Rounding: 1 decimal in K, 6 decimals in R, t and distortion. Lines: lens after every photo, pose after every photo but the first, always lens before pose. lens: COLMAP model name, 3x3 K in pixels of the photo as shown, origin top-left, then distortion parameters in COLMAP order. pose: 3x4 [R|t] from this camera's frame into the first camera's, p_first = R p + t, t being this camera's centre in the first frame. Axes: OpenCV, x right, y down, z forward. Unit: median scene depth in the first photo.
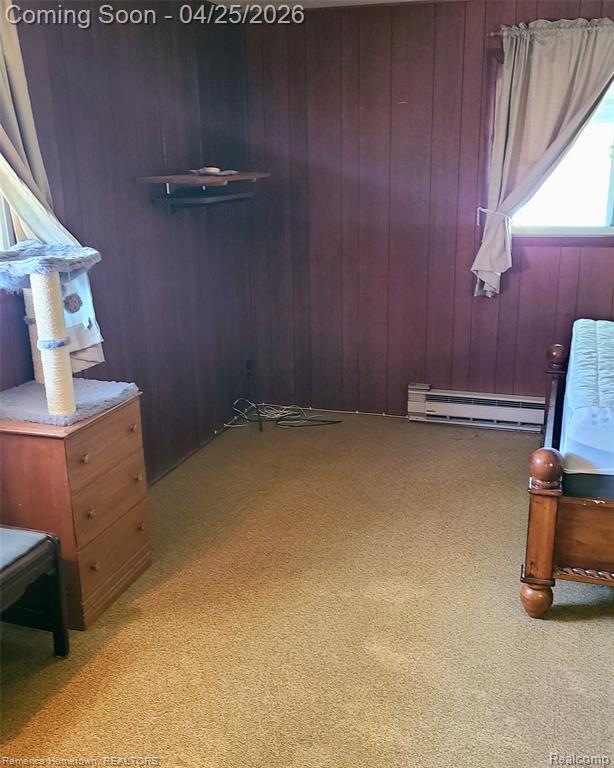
lens RADIAL K [[817.5, 0, 323.2], [0, 817.5, 410.6], [0, 0, 1]] dist [0.047523, 0.000000]
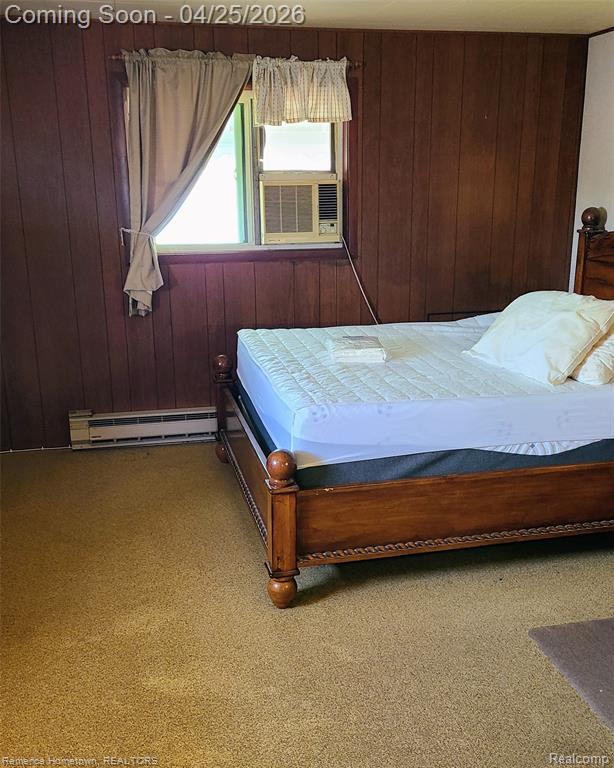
lens RADIAL K [[817.5, 0, 326.7], [0, 817.5, 410.2], [0, 0, 1]] dist [0.047523, 0.000000]
pose [[0.858078, -0.139538, 0.494198, -0.132992], [0.148568, 0.988675, 0.021194, -0.012836], [-0.491559, 0.055236, 0.869091, 0.020301]]
